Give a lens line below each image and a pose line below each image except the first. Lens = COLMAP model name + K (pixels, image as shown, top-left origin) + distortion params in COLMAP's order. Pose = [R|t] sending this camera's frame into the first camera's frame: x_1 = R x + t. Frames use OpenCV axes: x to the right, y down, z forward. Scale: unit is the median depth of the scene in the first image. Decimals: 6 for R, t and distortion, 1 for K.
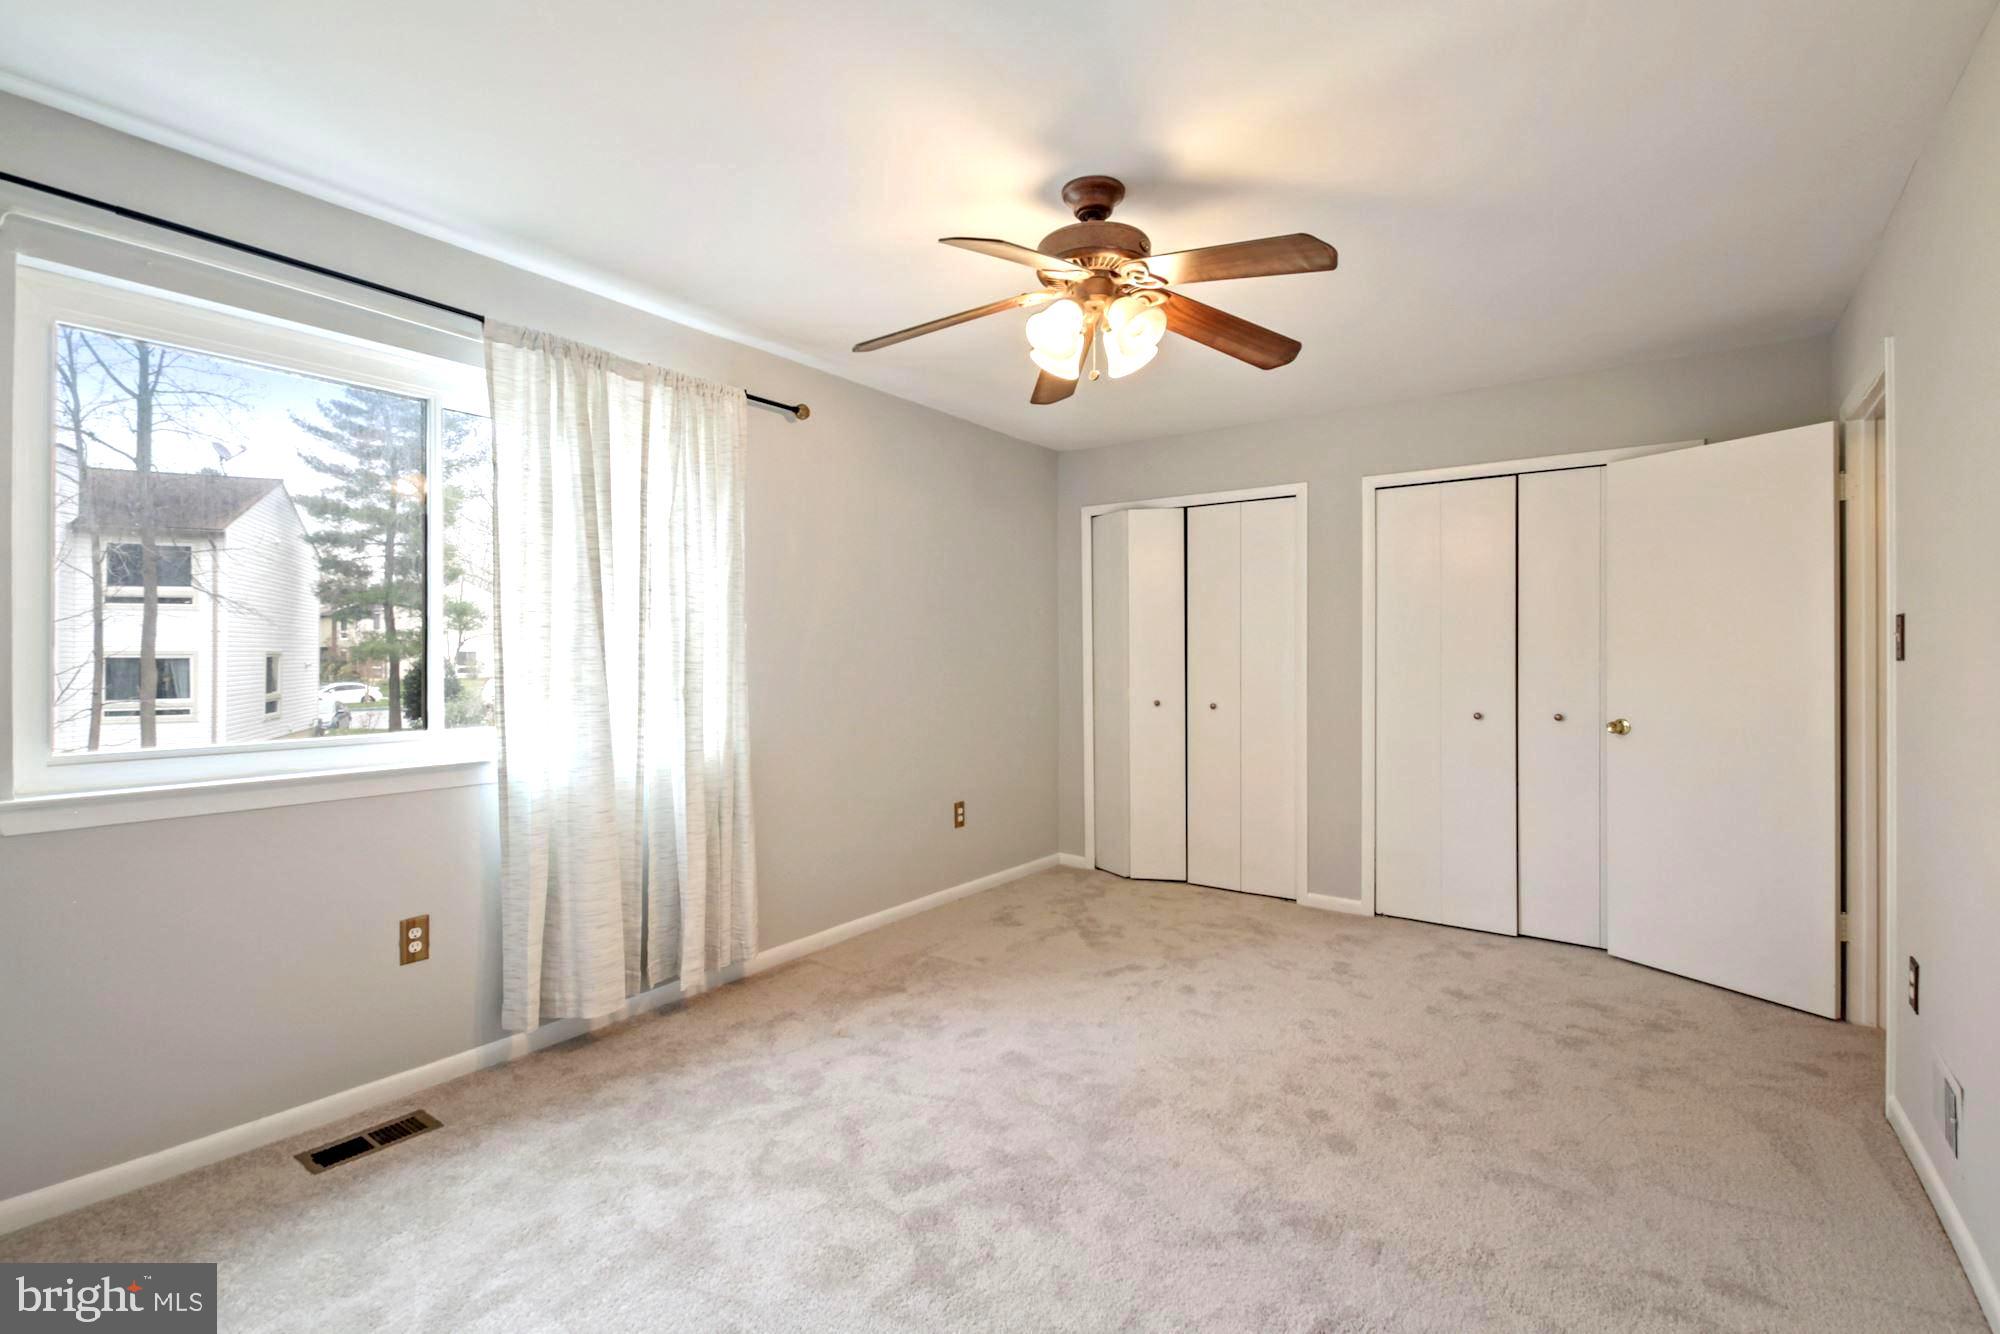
lens RADIAL K [[947.3, 0, 989.7], [0, 947.3, 646.0], [0, 0, 1]] dist [-0.008458, -0.000351]
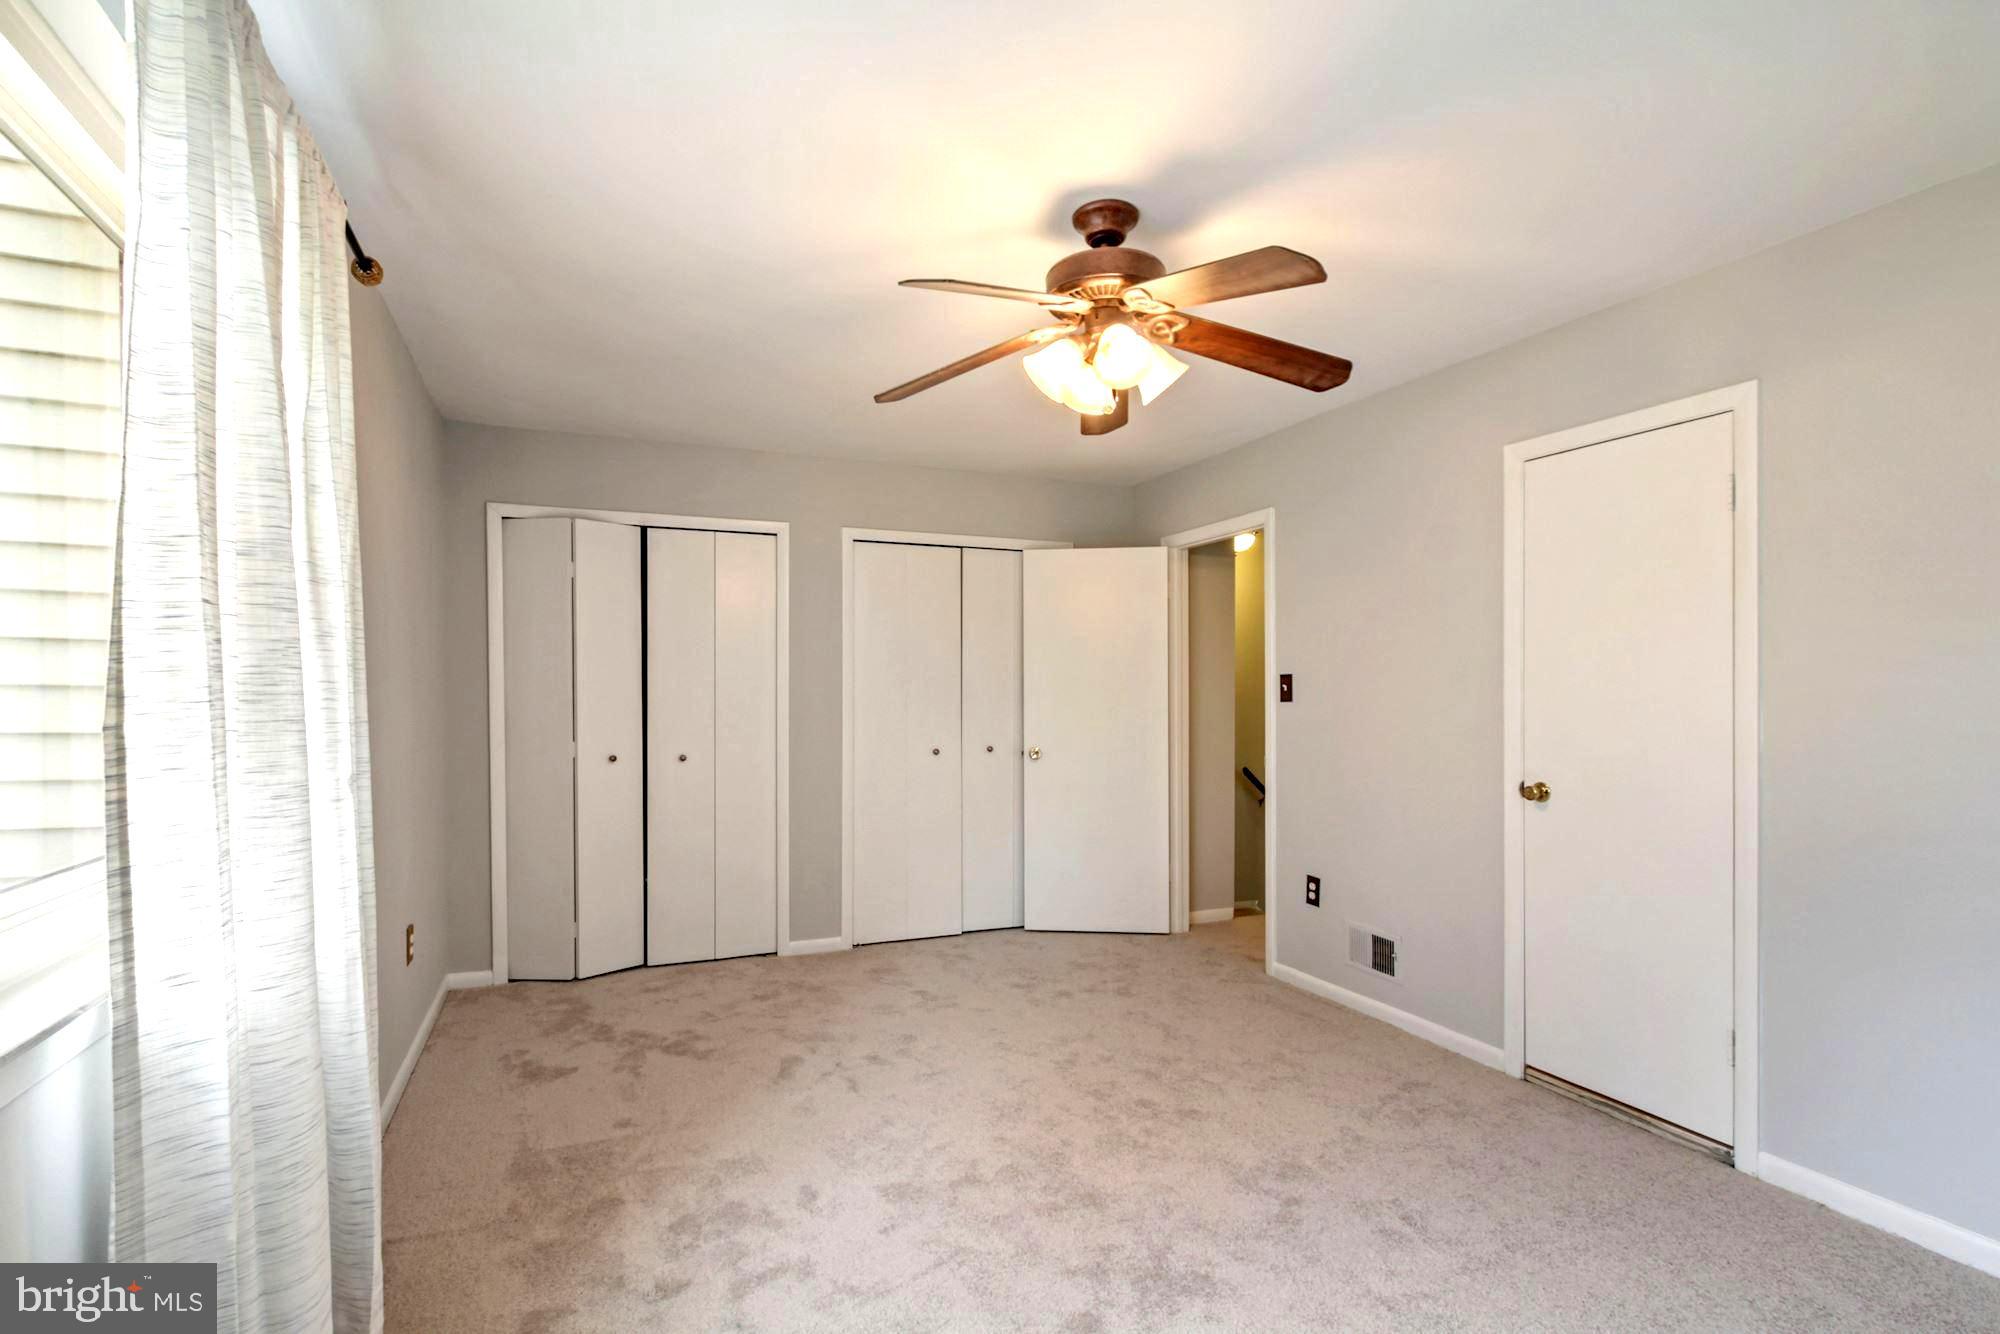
lens RADIAL K [[947.3, 0, 999.1], [0, 947.3, 676.6], [0, 0, 1]] dist [-0.008458, -0.000351]
pose [[0.506632, 0.011477, 0.862086, -0.544279], [-0.000073, 0.999912, -0.013270, -0.000099], [-0.862162, 0.006660, 0.506589, 0.430752]]
